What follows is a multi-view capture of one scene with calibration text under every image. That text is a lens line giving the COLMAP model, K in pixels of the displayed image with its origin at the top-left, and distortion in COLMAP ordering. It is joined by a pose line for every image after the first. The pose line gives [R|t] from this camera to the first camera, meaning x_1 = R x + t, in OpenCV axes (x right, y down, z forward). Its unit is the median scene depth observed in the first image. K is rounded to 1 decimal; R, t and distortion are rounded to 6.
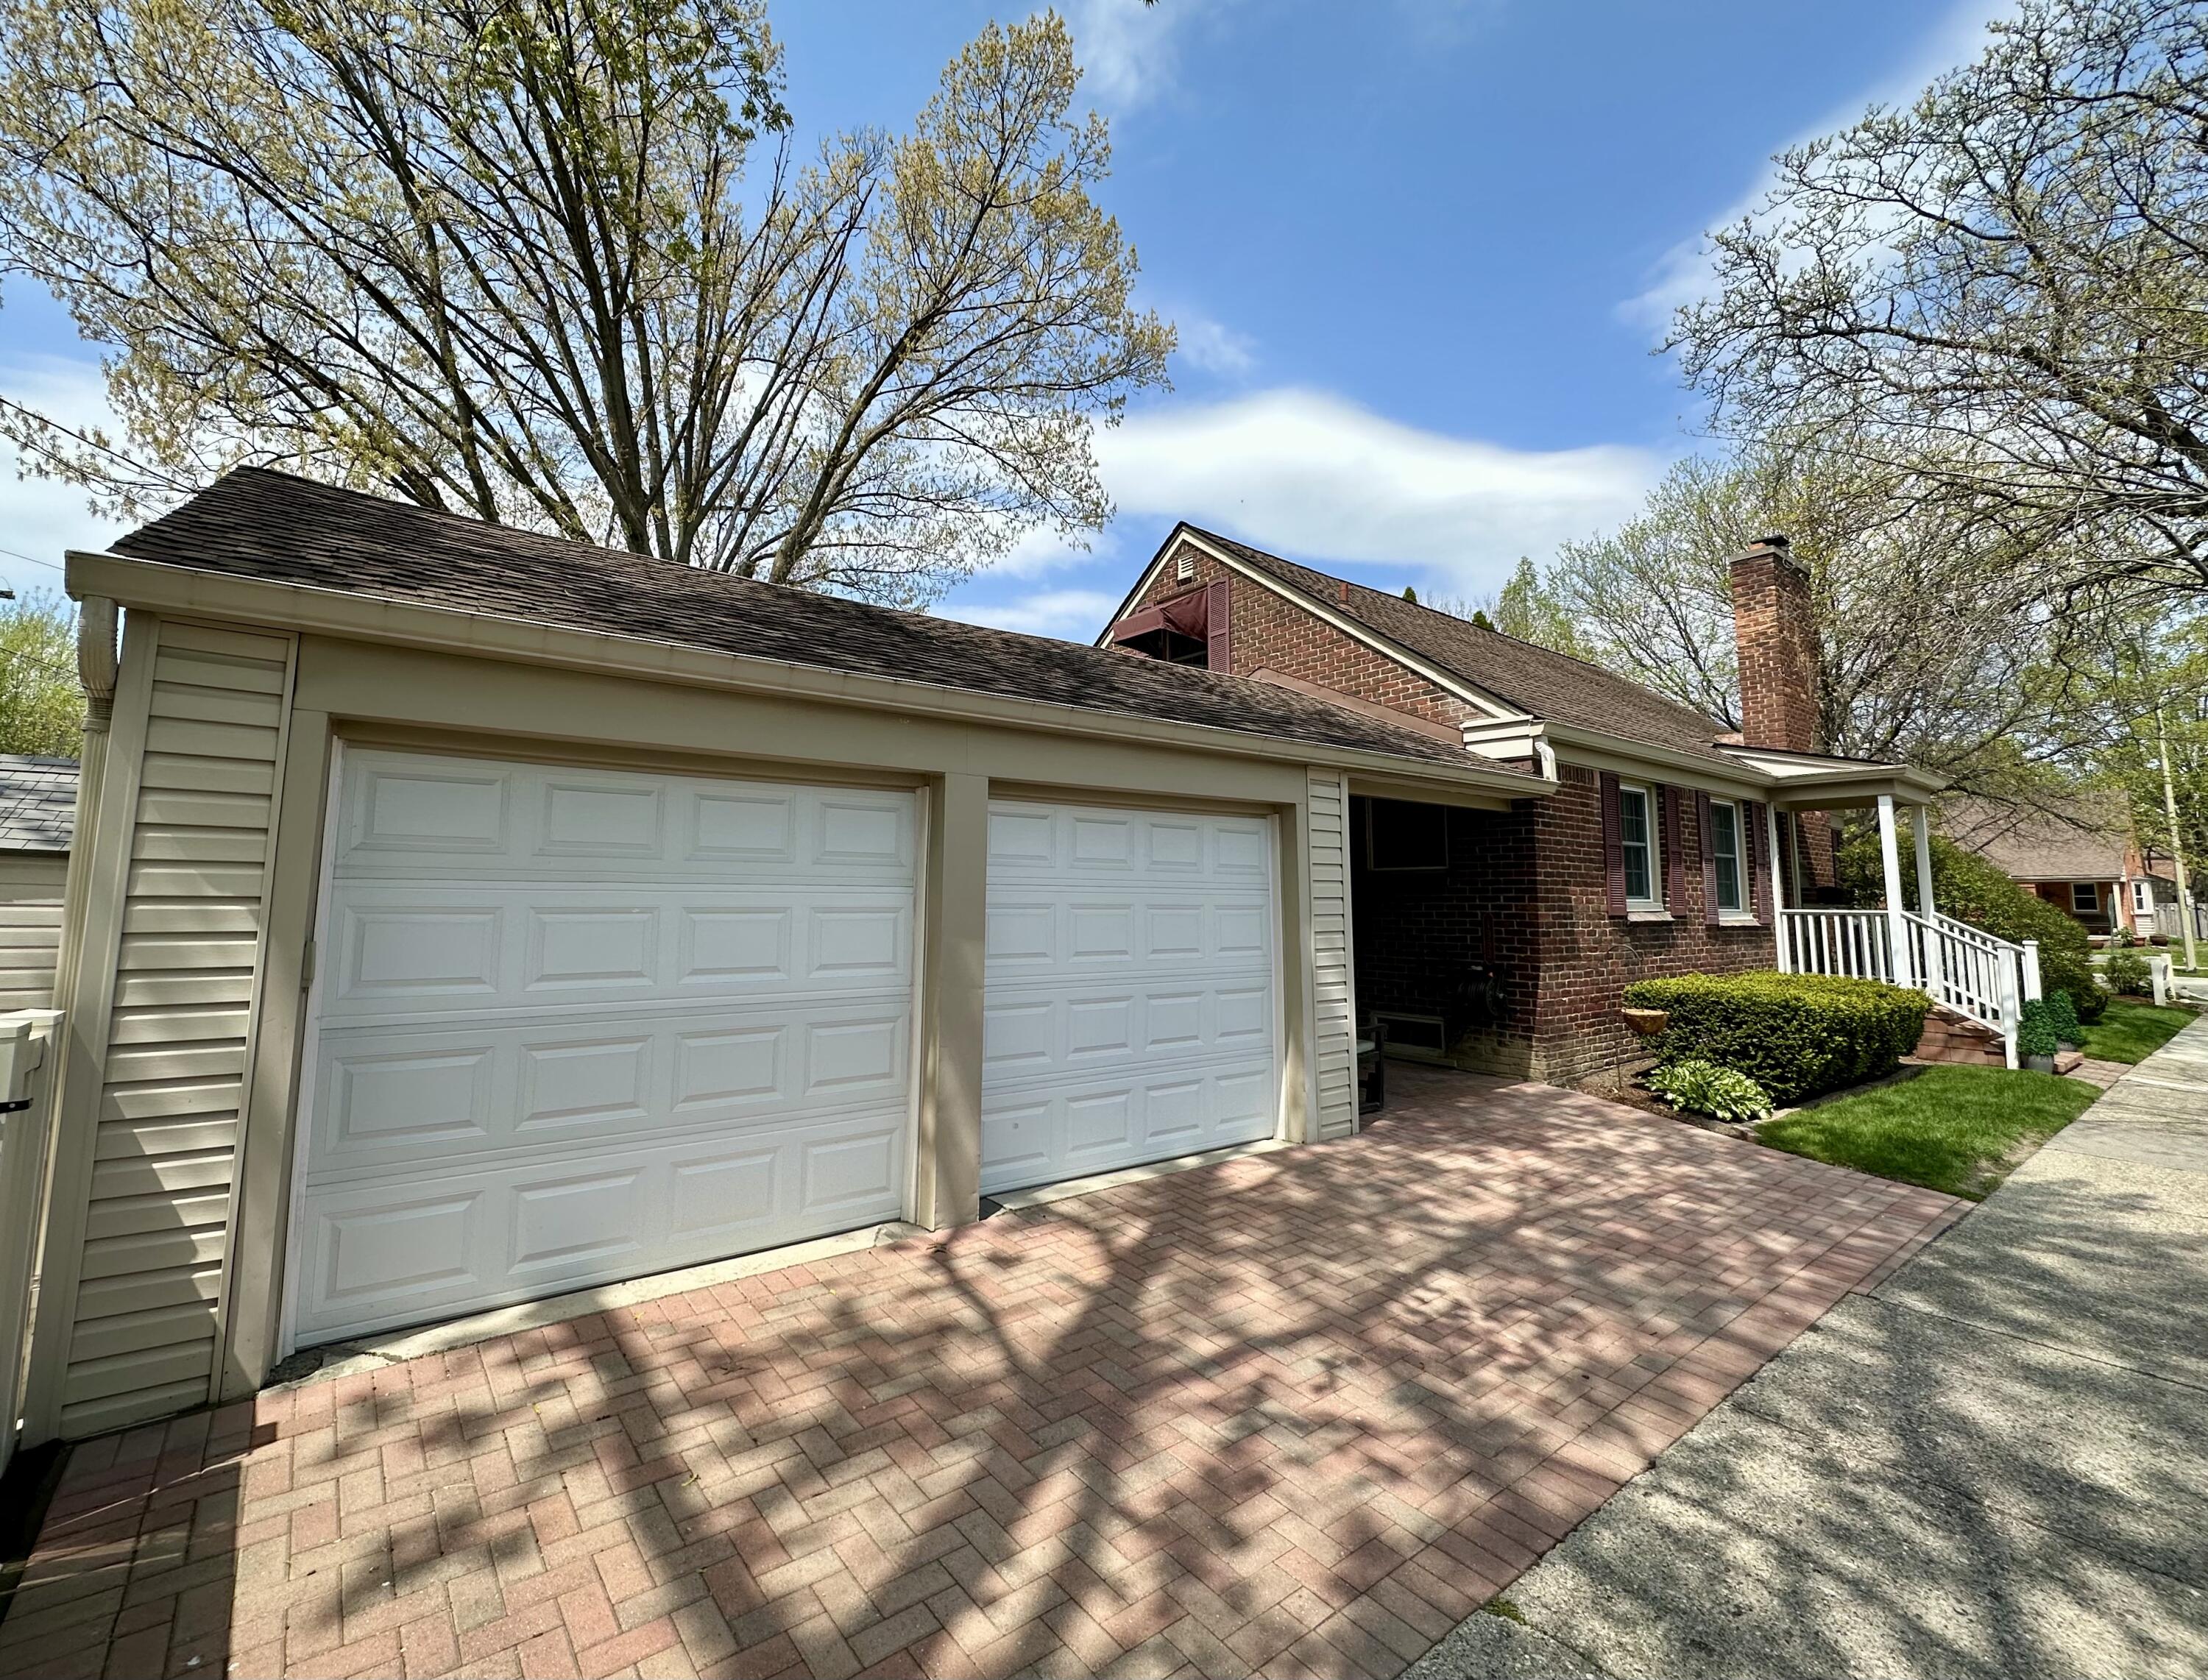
lens RADIAL K [[936.2, 0, 1102.2], [0, 936.2, 840.6], [0, 0, 1]] dist [-0.000287, -0.000158]
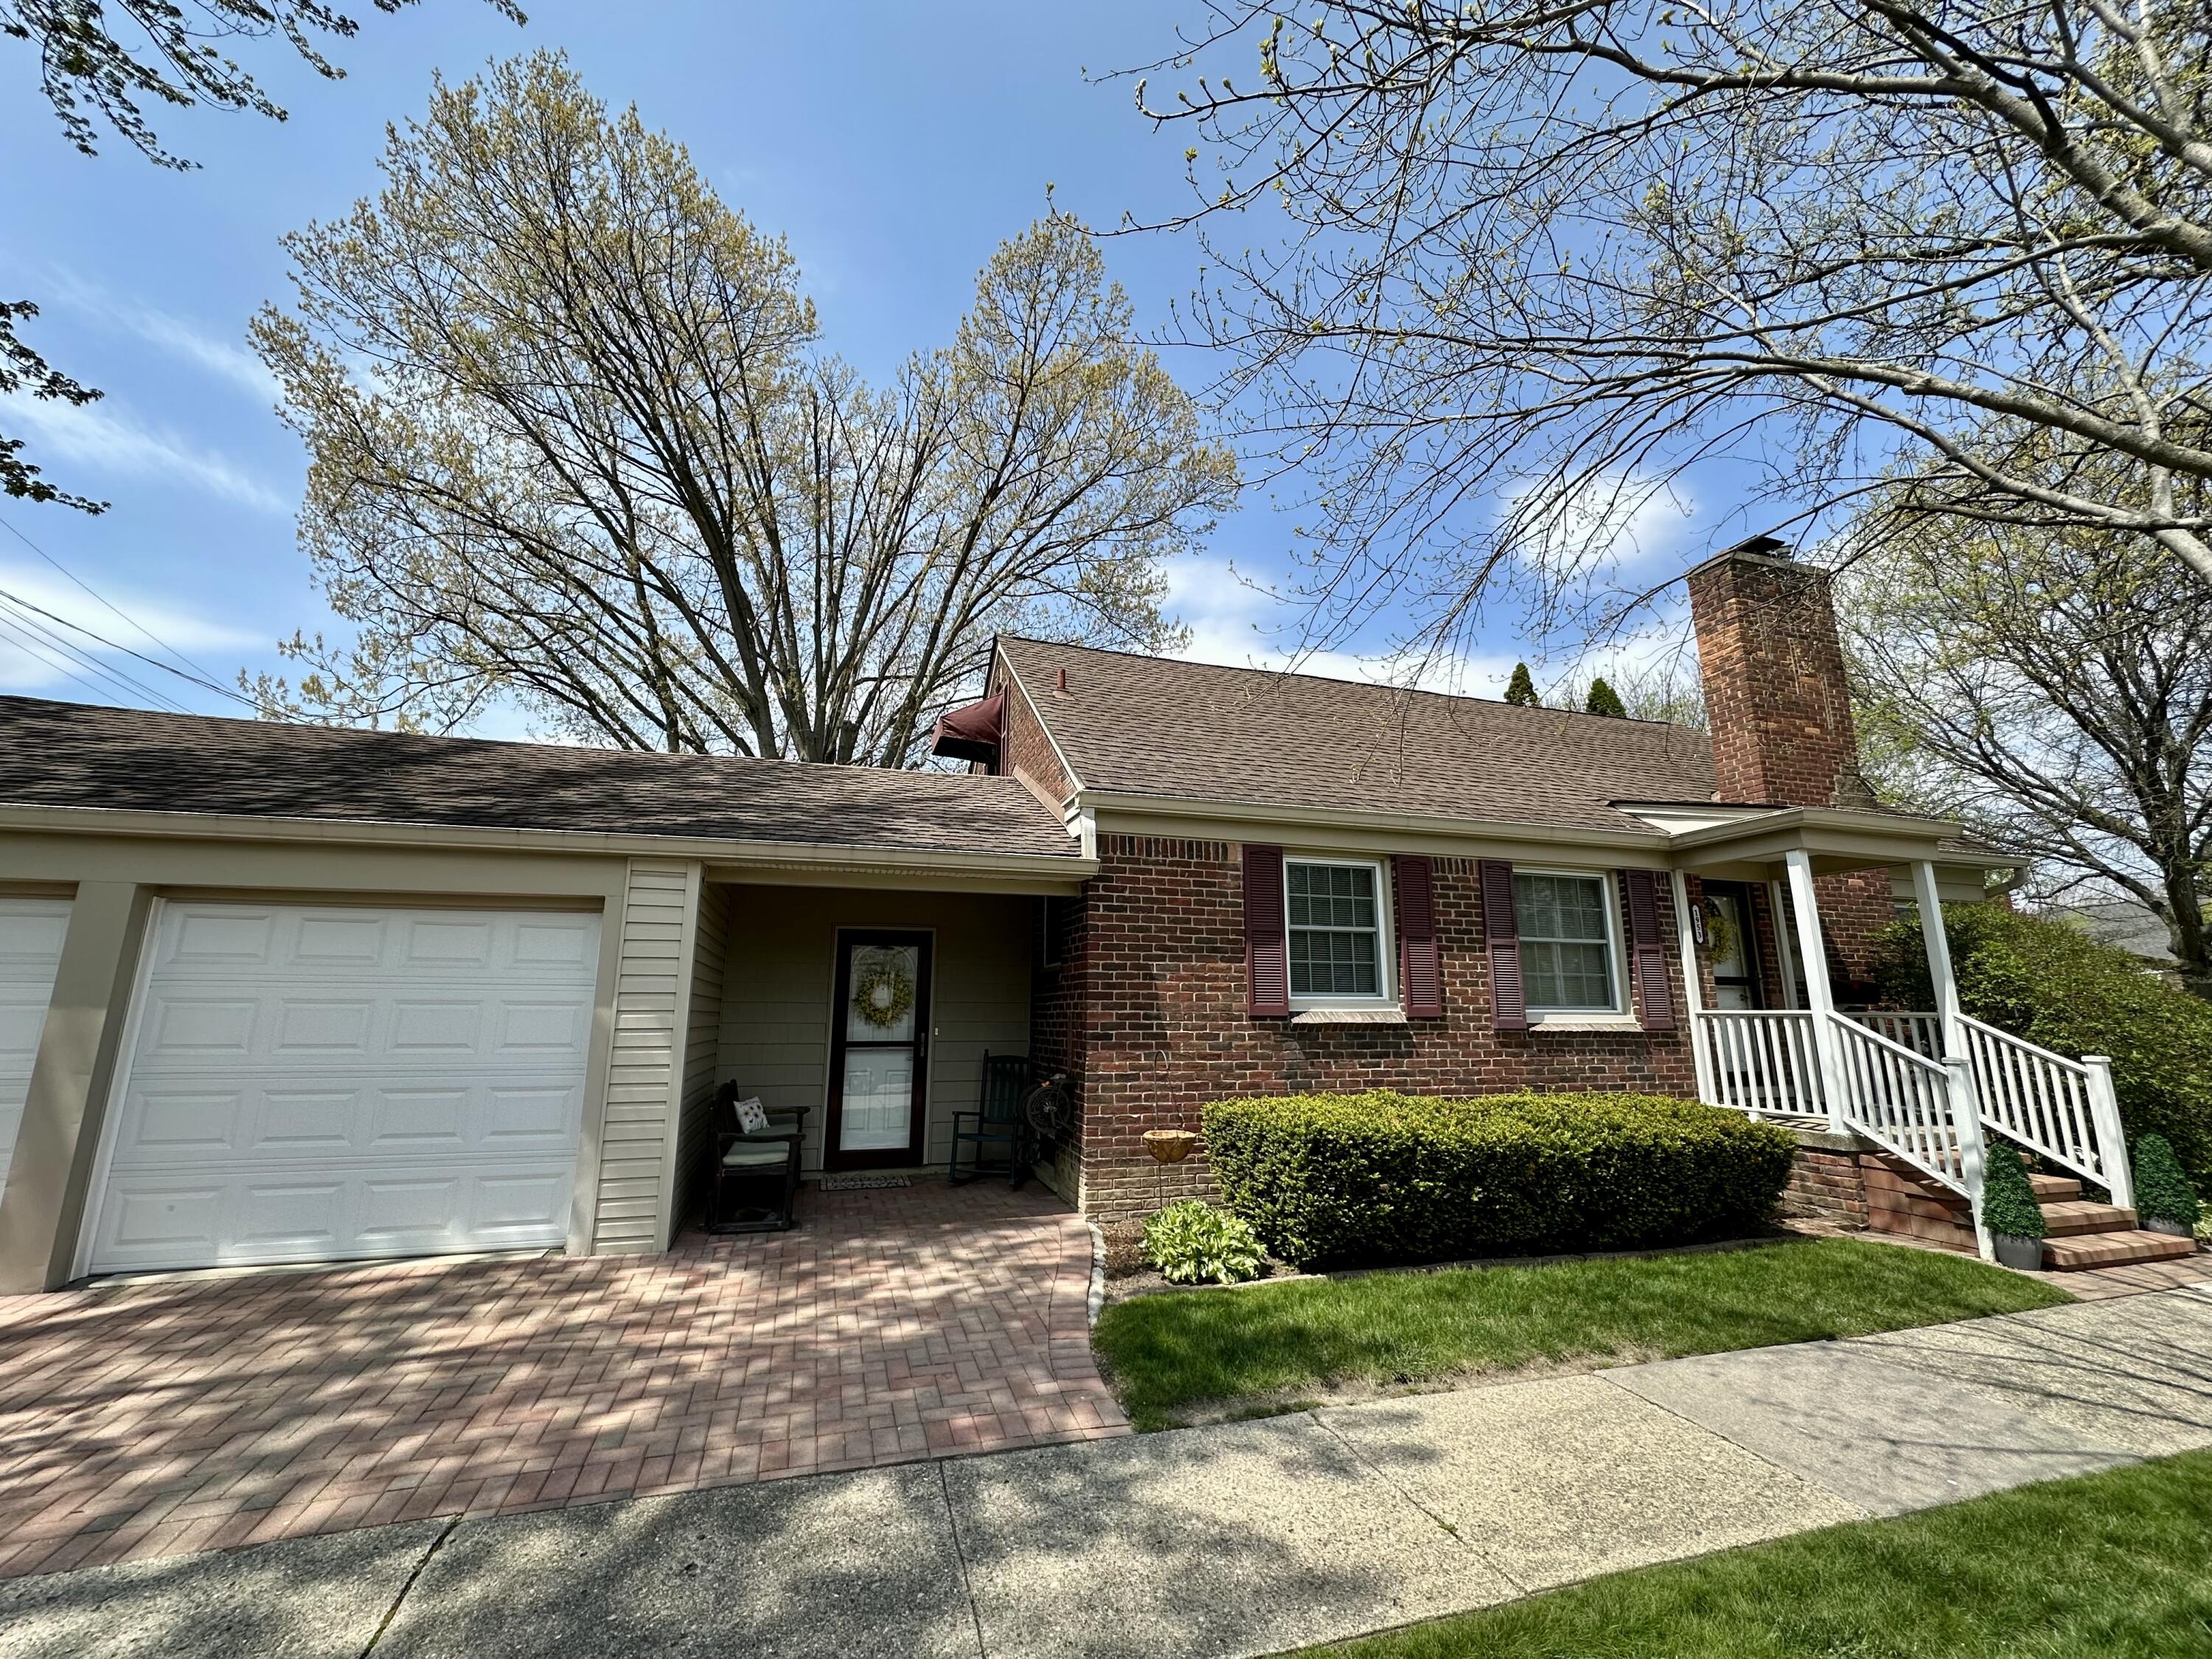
lens RADIAL K [[924.2, 0, 1115.1], [0, 924.2, 818.2], [0, 0, 1]] dist [-0.001712, -0.000214]
pose [[0.941665, -0.074069, -0.328299, 0.621773], [0.025241, 0.988277, -0.150569, 0.023944], [0.335603, 0.133499, 0.932496, 0.152384]]
